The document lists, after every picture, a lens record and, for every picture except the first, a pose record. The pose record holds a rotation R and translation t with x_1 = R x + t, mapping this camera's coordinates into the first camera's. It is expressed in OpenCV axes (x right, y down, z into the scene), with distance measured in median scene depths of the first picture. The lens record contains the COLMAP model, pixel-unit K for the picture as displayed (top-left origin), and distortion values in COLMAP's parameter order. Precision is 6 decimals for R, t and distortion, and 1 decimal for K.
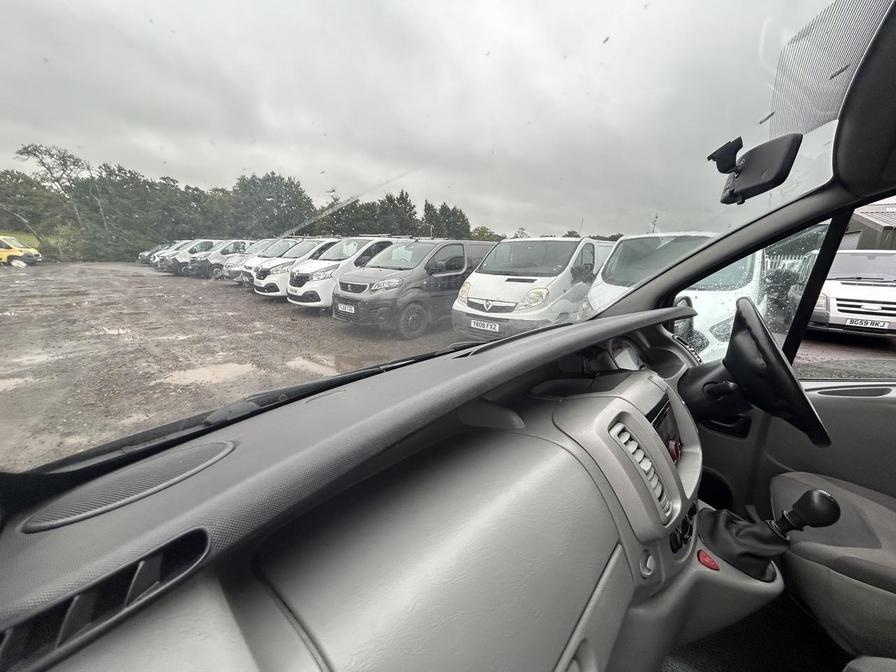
lens RADIAL K [[362.5, 0, 448.2], [0, 362.5, 337.2], [0, 0, 1]] dist [-0.001226, -0.000041]
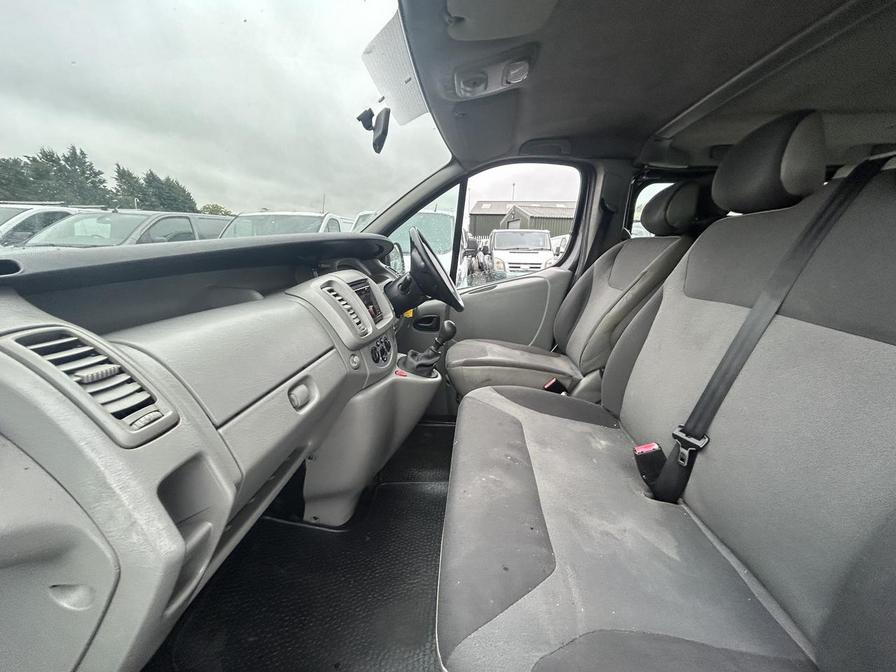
lens RADIAL K [[365.5, 0, 448.8], [0, 365.5, 333.6], [0, 0, 1]] dist [-0.001292, -0.000396]
pose [[0.803142, -0.152053, 0.576058, -0.003124], [0.133661, 0.988223, 0.074496, 0.026230], [-0.580601, 0.017165, 0.814007, -0.037461]]
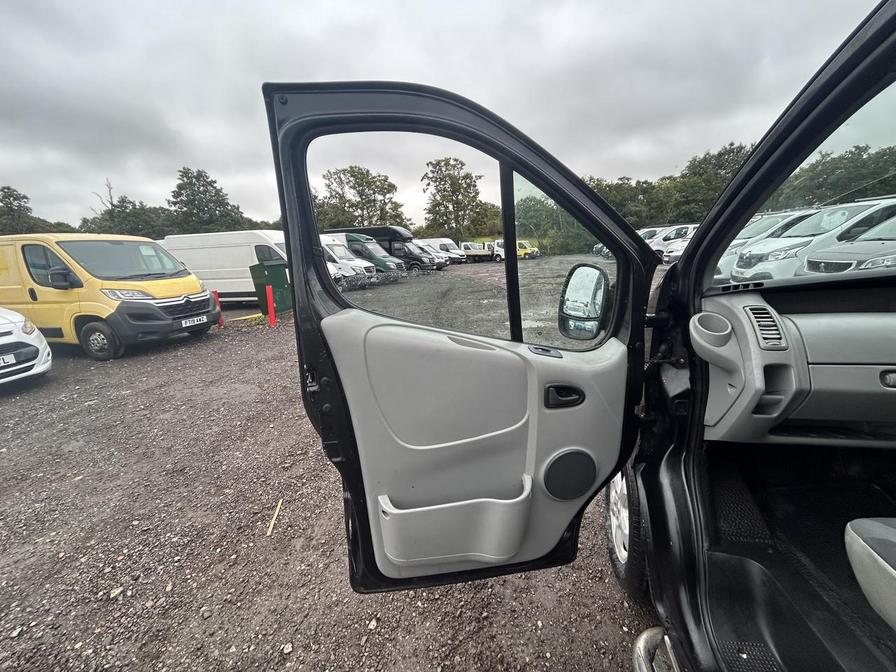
lens RADIAL K [[362.5, 0, 448.2], [0, 362.5, 337.2], [0, 0, 1]] dist [-0.001226, -0.000041]
pose [[0.490642, 0.147132, -0.858849, 0.036018], [-0.118902, 0.987727, 0.101284, 0.032488], [0.863210, 0.052424, 0.502115, -0.122776]]
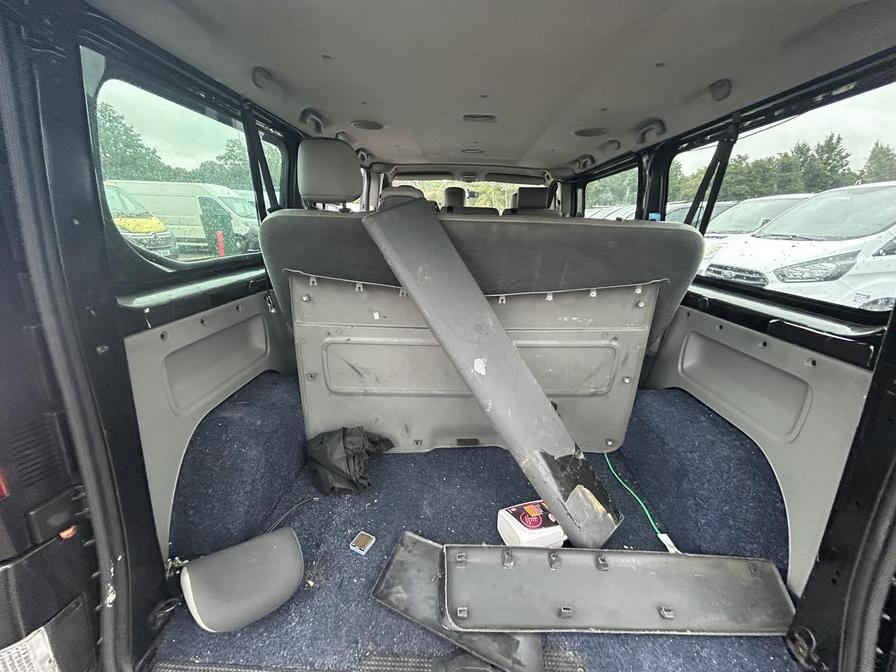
lens RADIAL K [[360.8, 0, 449.9], [0, 360.8, 335.5], [0, 0, 1]] dist [-0.000809, 0.000296]
pose [[0.623915, 0.224127, -0.748664, 0.400146], [-0.171783, 0.973894, 0.148395, 0.077414], [0.762379, 0.036022, 0.646128, -0.229870]]
